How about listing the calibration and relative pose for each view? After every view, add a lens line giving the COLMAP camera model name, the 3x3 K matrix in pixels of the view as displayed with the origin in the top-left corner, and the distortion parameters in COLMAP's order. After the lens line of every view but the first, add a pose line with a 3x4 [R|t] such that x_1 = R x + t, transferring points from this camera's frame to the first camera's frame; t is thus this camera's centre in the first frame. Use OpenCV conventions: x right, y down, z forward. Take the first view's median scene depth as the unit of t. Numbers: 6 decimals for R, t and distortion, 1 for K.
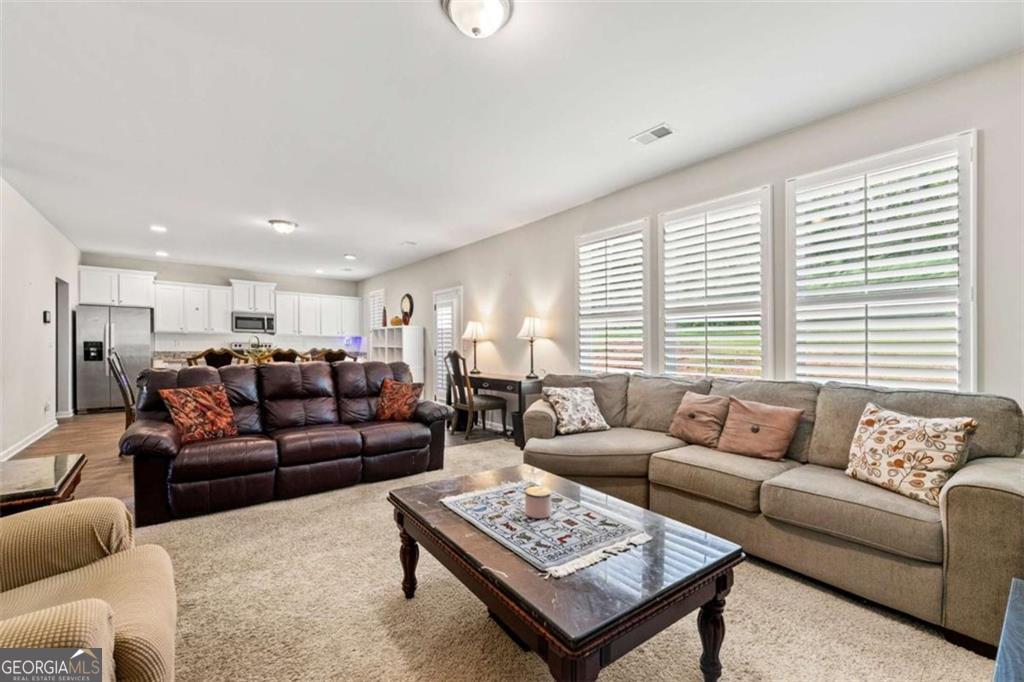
lens RADIAL K [[415.5, 0, 505.3], [0, 415.5, 350.3], [0, 0, 1]] dist [-0.003066, -0.001281]
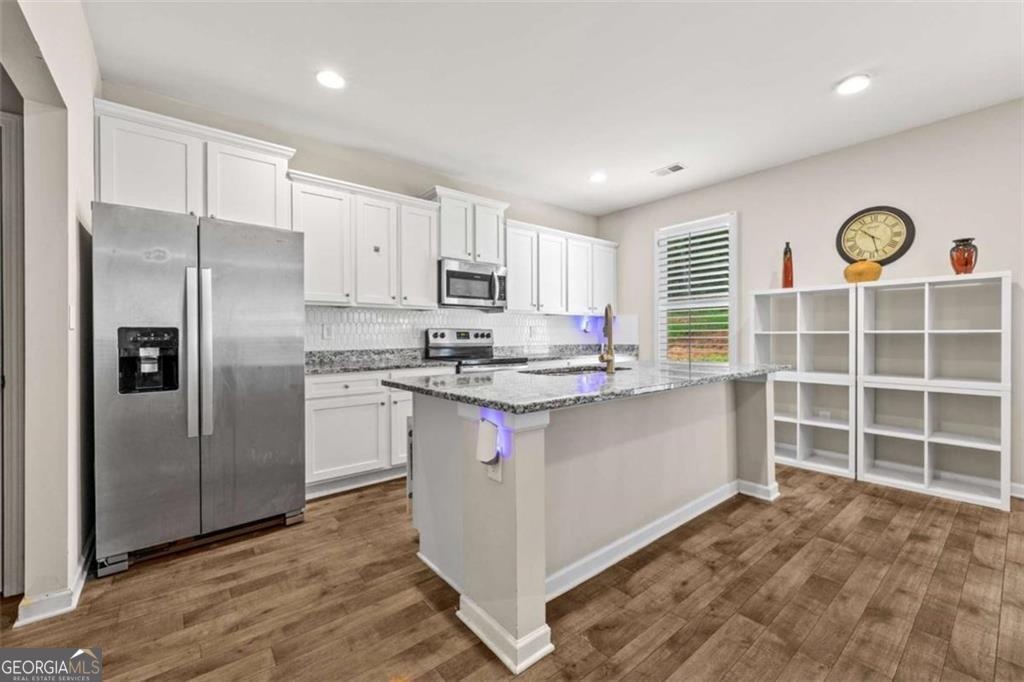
lens RADIAL K [[415.5, 0, 508.8], [0, 415.5, 334.6], [0, 0, 1]] dist [-0.003066, -0.001281]
pose [[0.999660, -0.016426, 0.020239, -0.670327], [0.016642, 0.999806, -0.010566, -0.007248], [-0.020061, 0.010899, 0.999739, 0.627441]]
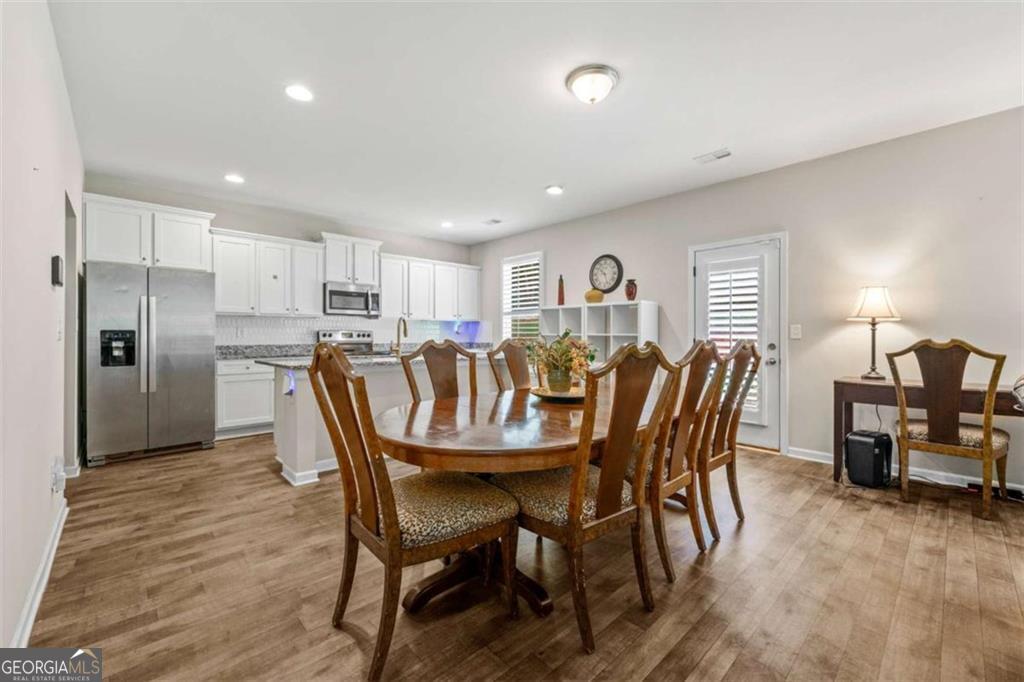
lens RADIAL K [[415.5, 0, 507.5], [0, 415.5, 333.5], [0, 0, 1]] dist [-0.003066, -0.001281]
pose [[0.995829, -0.009752, 0.090716, -0.490850], [0.010842, 0.999875, -0.011527, -0.004254], [-0.090592, 0.012463, 0.995810, 0.379857]]
